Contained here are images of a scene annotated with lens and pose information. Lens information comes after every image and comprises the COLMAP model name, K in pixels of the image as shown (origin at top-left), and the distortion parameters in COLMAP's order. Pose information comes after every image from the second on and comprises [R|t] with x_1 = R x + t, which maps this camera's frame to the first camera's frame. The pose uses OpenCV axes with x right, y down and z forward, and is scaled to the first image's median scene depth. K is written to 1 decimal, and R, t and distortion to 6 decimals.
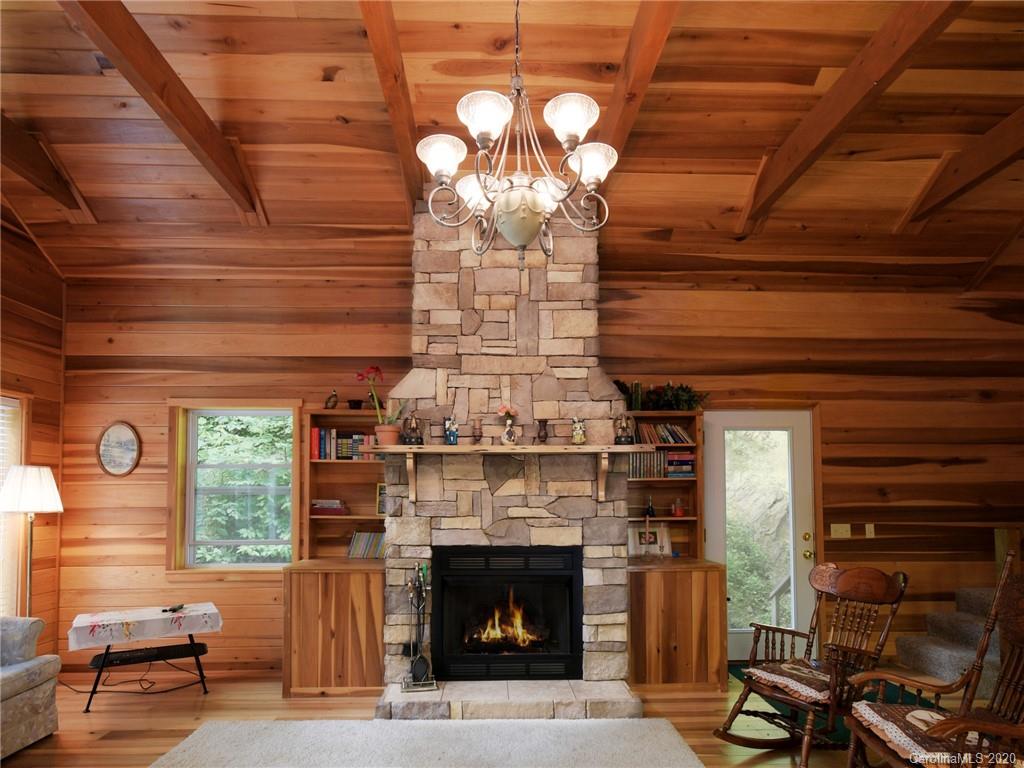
lens RADIAL K [[599.3, 0, 531.8], [0, 599.3, 475.0], [0, 0, 1]] dist [-0.023079, 0.020479]
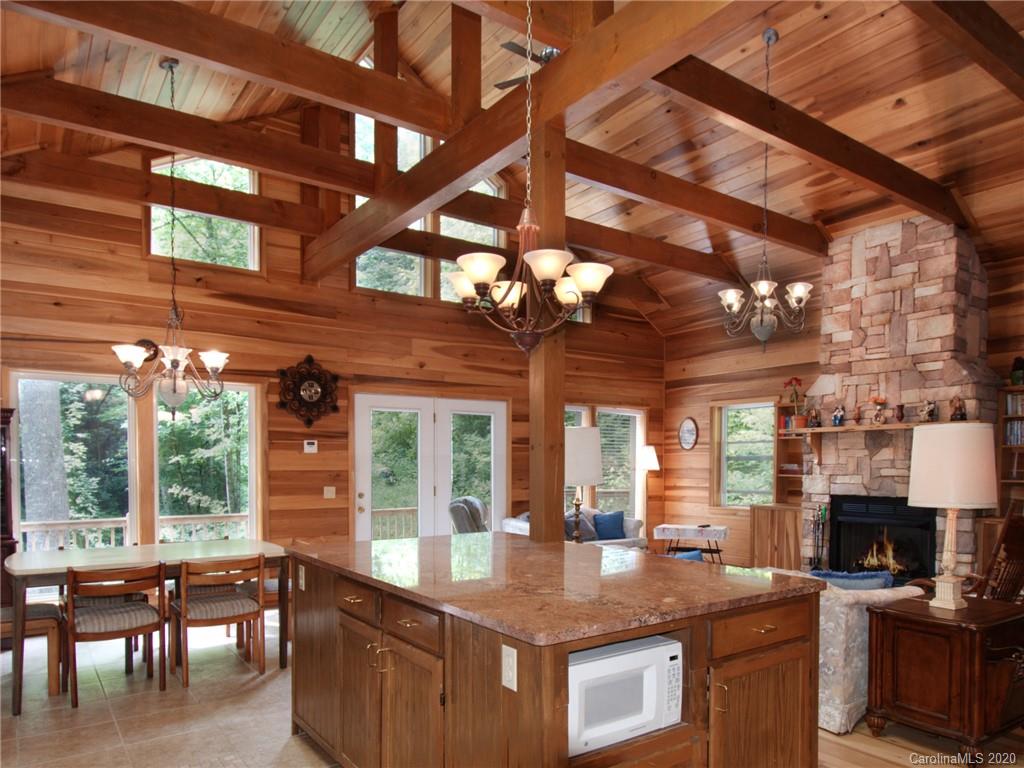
lens RADIAL K [[722.9, 0, 534.7], [0, 722.9, 485.6], [0, 0, 1]] dist [0.034720, -0.043089]
pose [[0.559608, 0.028521, -0.828267, 0.897630], [0.018790, 0.998714, 0.047085, -0.002151], [0.828545, -0.041912, 0.558352, -0.600687]]
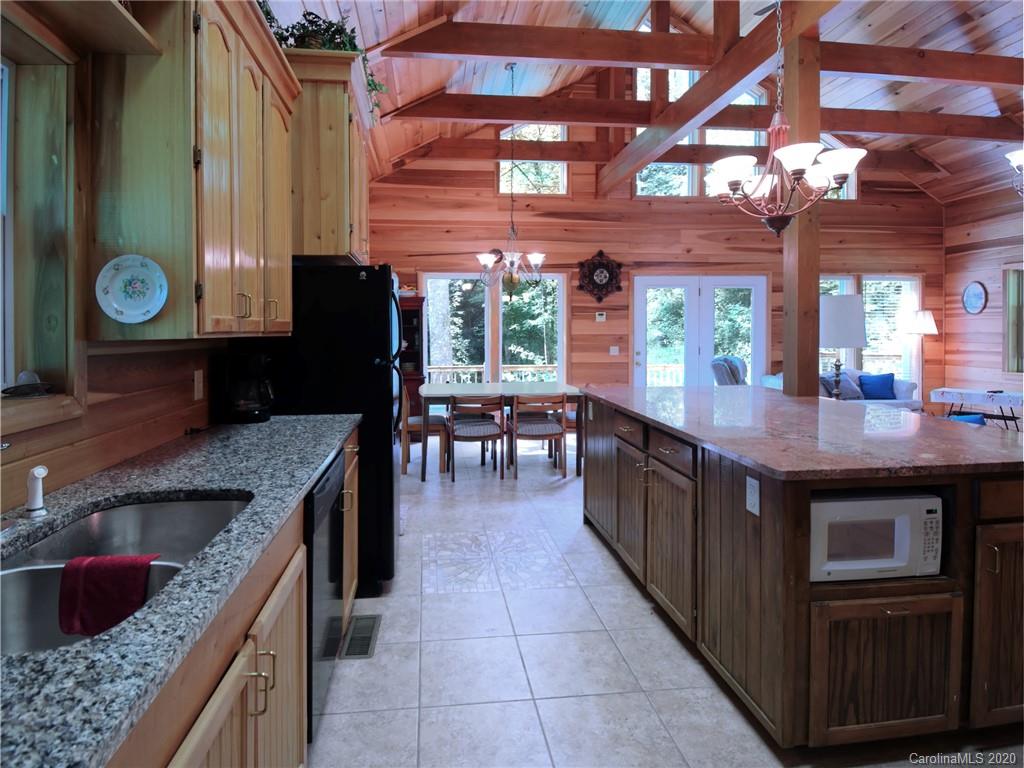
lens RADIAL K [[552.6, 0, 459.6], [0, 552.6, 335.9], [0, 0, 1]] dist [0.005586, -0.014475]
pose [[0.034853, 0.012178, -0.999318, 0.942561], [0.028868, 0.999496, 0.013187, 0.001036], [0.998975, -0.029308, 0.034484, -0.596473]]
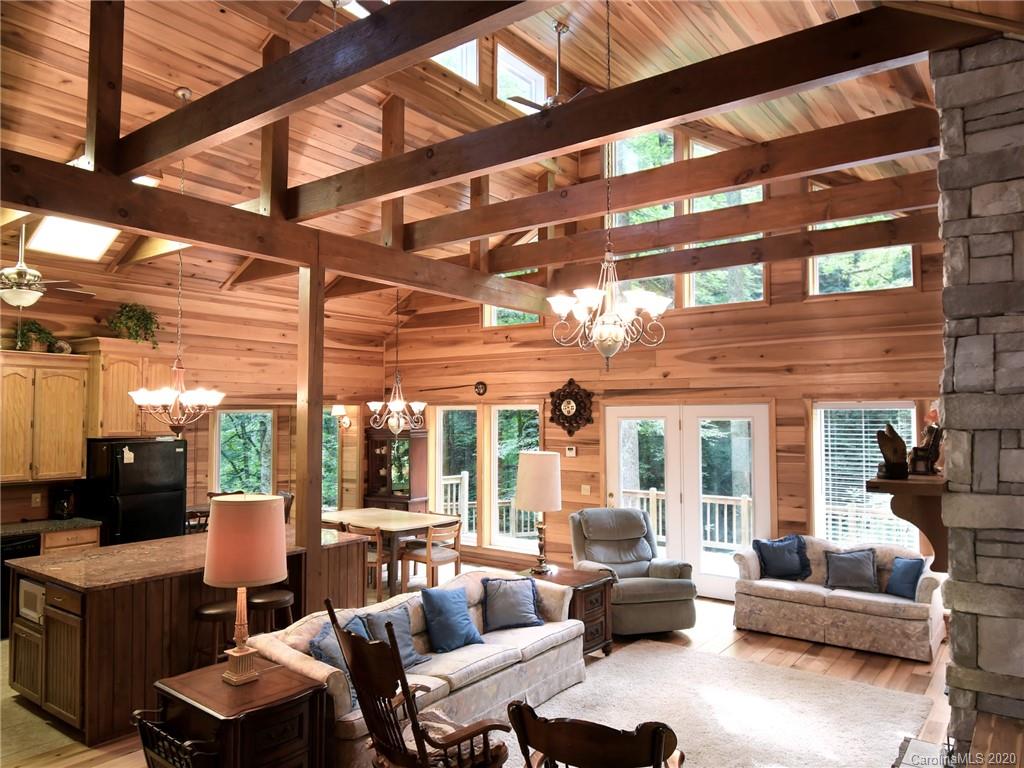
lens RADIAL K [[727.1, 0, 524.8], [0, 727.1, 386.6], [0, 0, 1]] dist [0.018052, -0.008843]
pose [[-0.651959, -0.012489, -0.758152, 0.899709], [0.025759, 0.998922, -0.038606, -0.133233], [0.757817, -0.044698, -0.650934, 1.194086]]
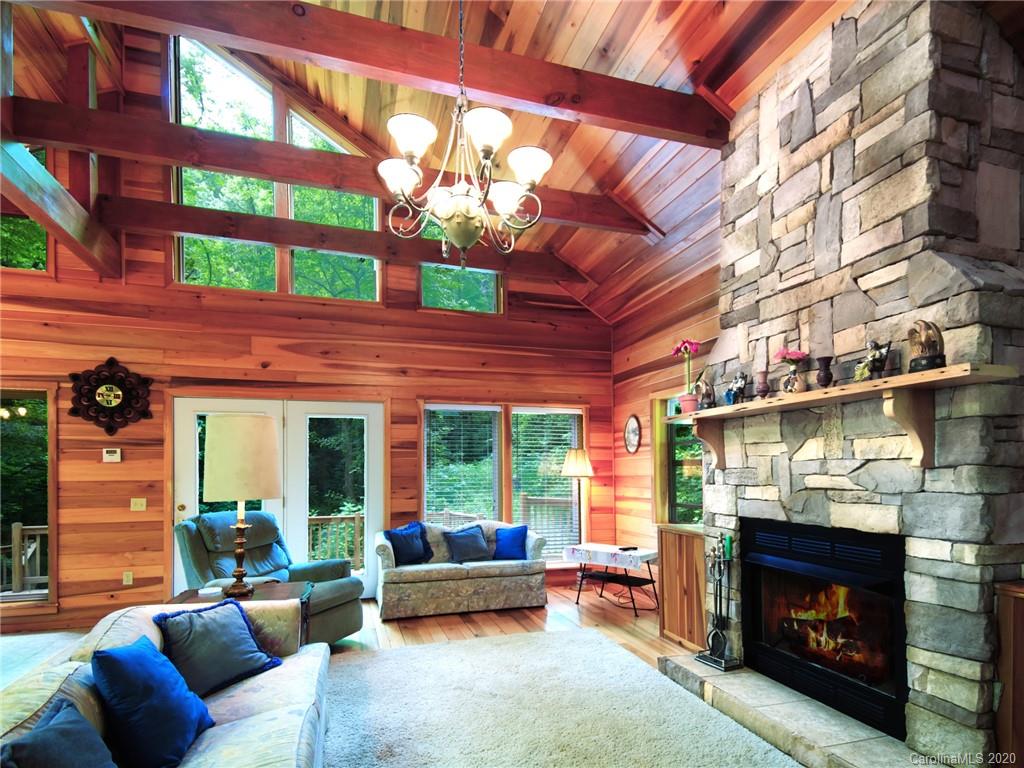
lens RADIAL K [[533.3, 0, 497.7], [0, 533.3, 470.4], [0, 0, 1]] dist [0.020539, -0.003285]
pose [[0.248017, -0.002492, -0.968753, 0.538841], [0.031845, 0.999477, 0.005582, 0.029146], [0.968232, -0.032234, 0.247967, 0.427960]]
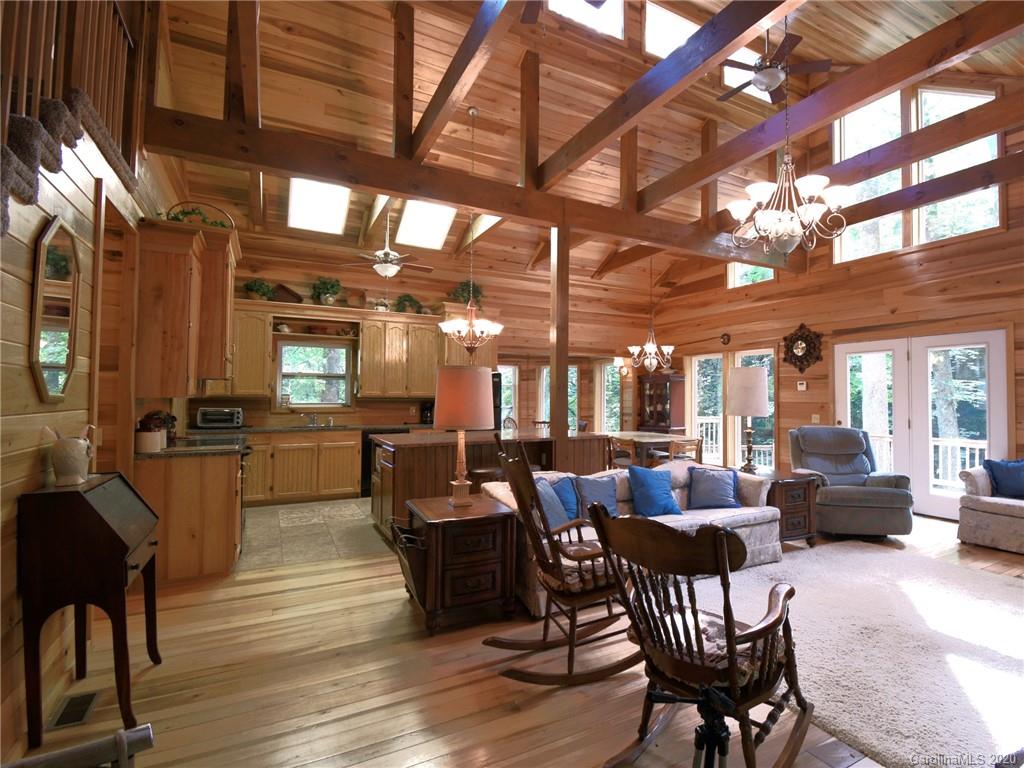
lens RADIAL K [[533.3, 0, 580.1], [0, 533.3, 386.9], [0, 0, 1]] dist [0.020539, -0.003285]
pose [[-0.895961, 0.015924, -0.443847, 0.680595], [0.029831, 0.999258, -0.024366, 0.000608], [0.443130, -0.035071, -0.895771, 1.197044]]
